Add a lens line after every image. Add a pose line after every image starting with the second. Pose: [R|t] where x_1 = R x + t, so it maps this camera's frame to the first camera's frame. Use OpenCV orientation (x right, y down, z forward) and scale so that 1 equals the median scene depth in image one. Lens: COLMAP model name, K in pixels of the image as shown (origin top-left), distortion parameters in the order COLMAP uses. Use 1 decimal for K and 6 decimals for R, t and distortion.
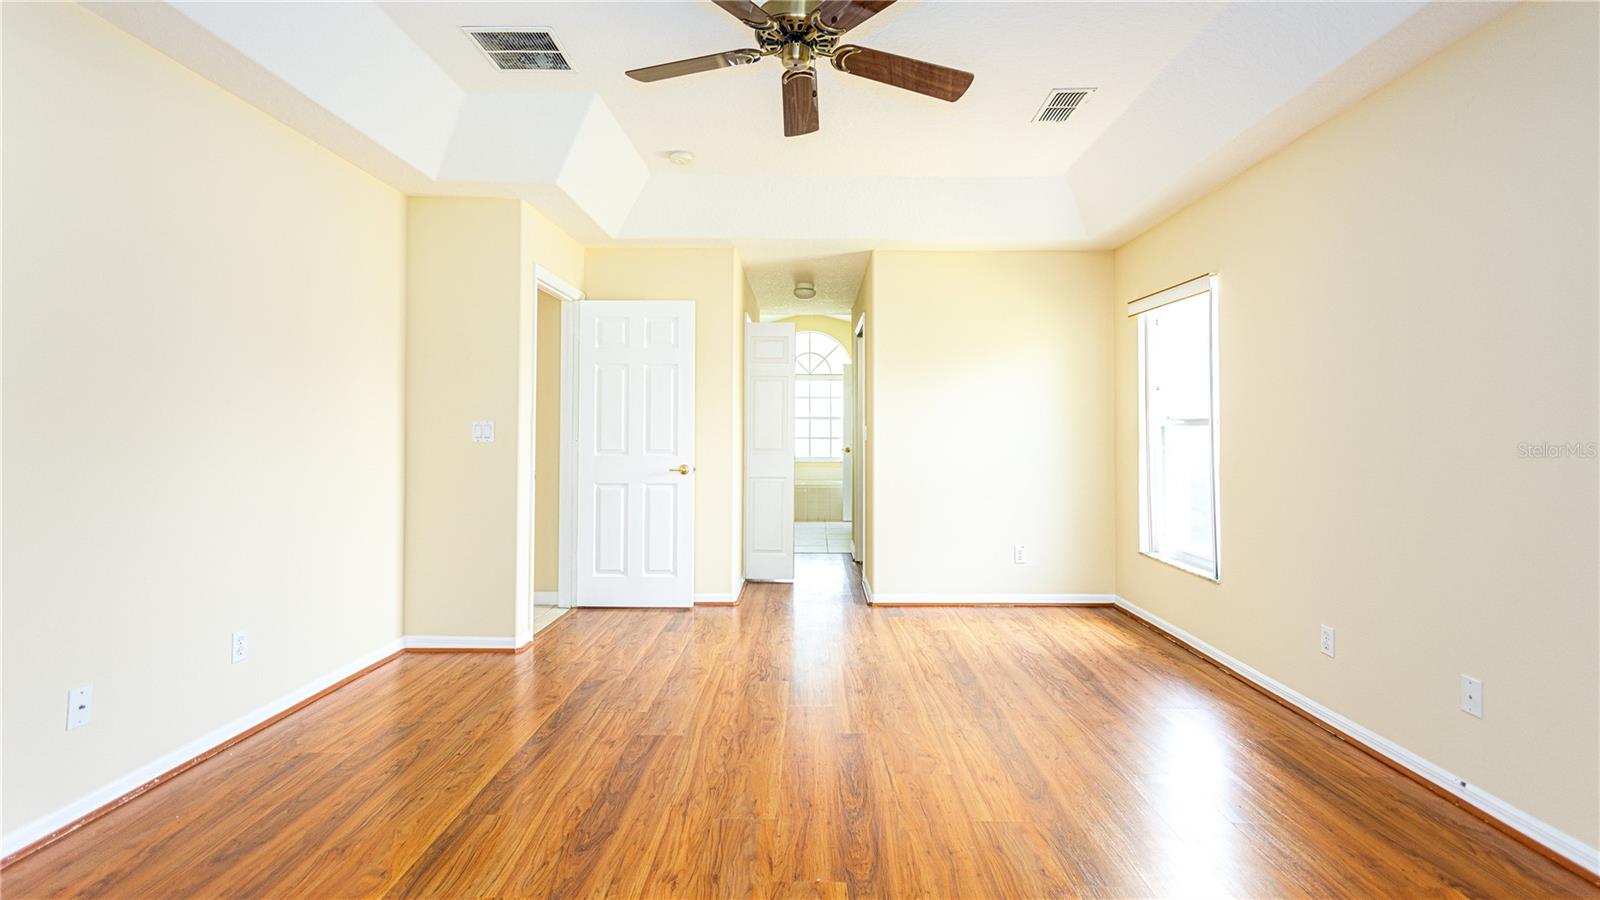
lens RADIAL K [[734.2, 0, 798.9], [0, 734.2, 415.6], [0, 0, 1]] dist [0.008825, -0.000328]
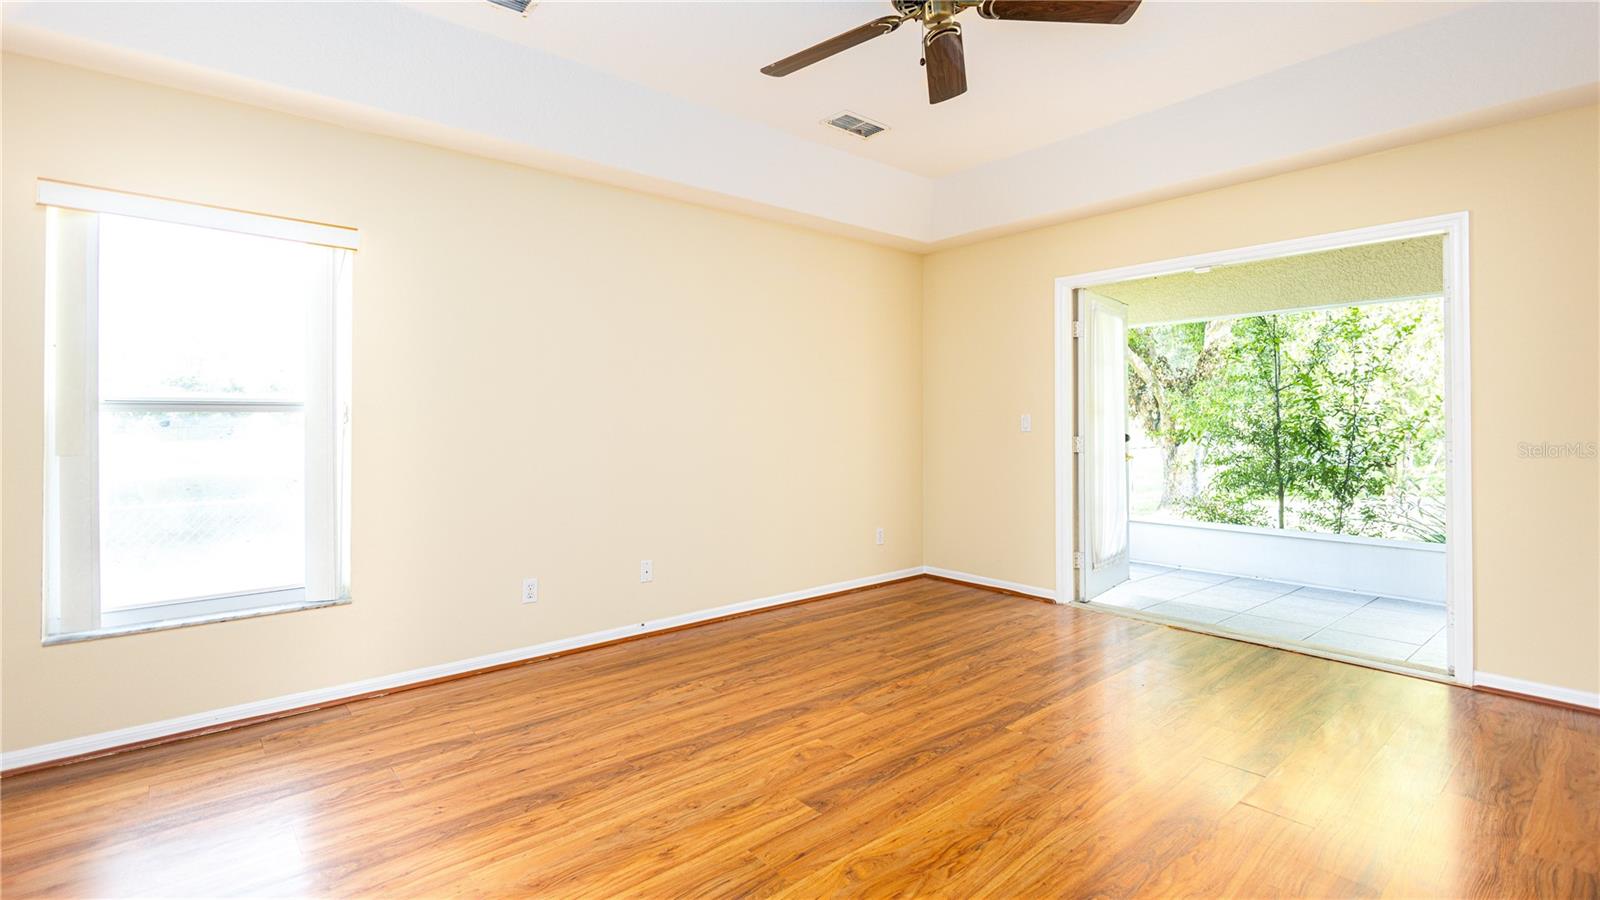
lens RADIAL K [[734.2, 0, 798.9], [0, 734.2, 415.6], [0, 0, 1]] dist [0.008825, -0.000328]
pose [[-0.667884, 0.005406, 0.744246, -0.575983], [-0.016462, 0.999622, -0.022034, 0.040819], [-0.744084, -0.026968, -0.667542, 1.753141]]
